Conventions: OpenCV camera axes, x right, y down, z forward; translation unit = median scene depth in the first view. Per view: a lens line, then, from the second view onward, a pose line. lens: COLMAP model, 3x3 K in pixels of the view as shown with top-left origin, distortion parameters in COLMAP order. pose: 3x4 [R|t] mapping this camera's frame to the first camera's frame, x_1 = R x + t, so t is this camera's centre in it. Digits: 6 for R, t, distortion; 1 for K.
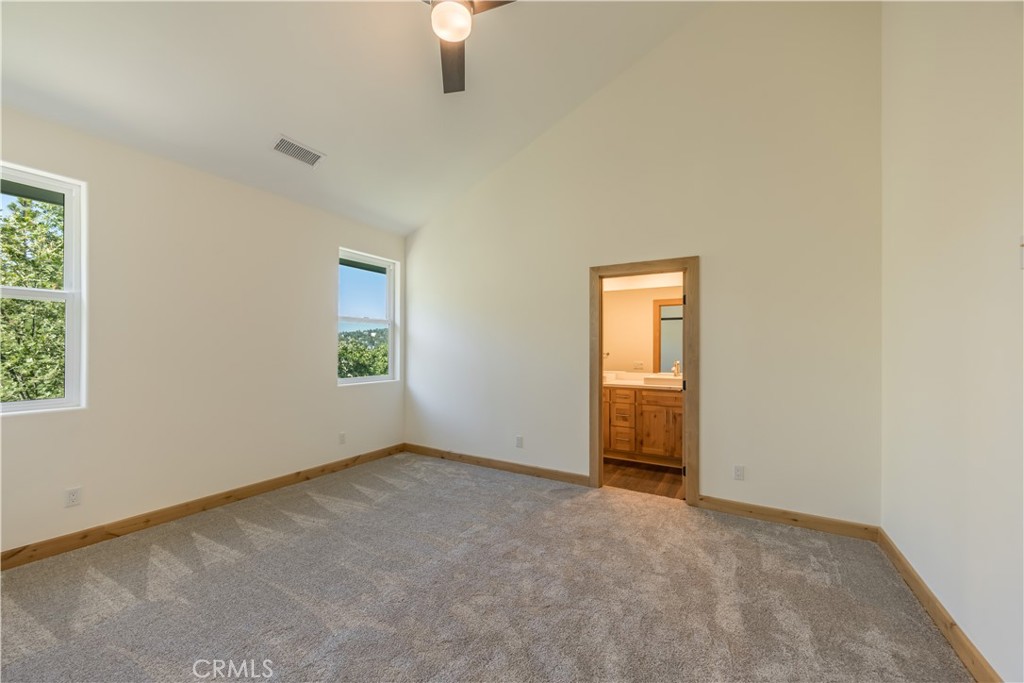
lens RADIAL K [[405.7, 0, 515.6], [0, 405.7, 342.7], [0, 0, 1]] dist [0.005620, -0.000090]
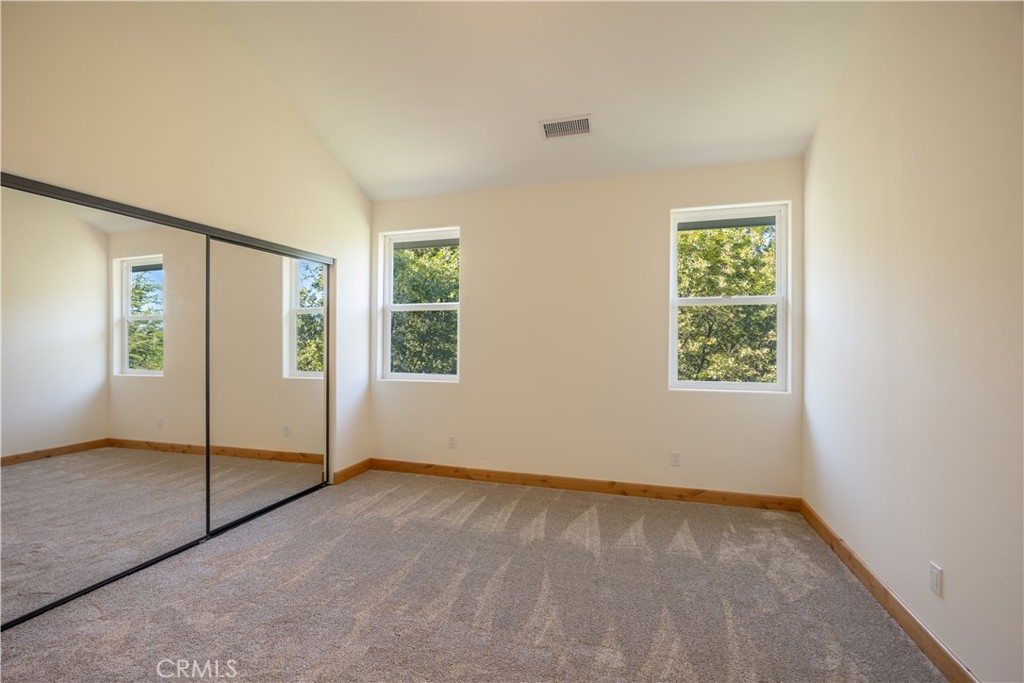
lens RADIAL K [[453.9, 0, 512.5], [0, 453.9, 339.4], [0, 0, 1]] dist [-0.011009, -0.000074]
pose [[0.204267, -0.017538, -0.978758, 0.427365], [0.011777, 0.999811, -0.015457, 0.025360], [0.978844, -0.008370, 0.204435, 0.653690]]
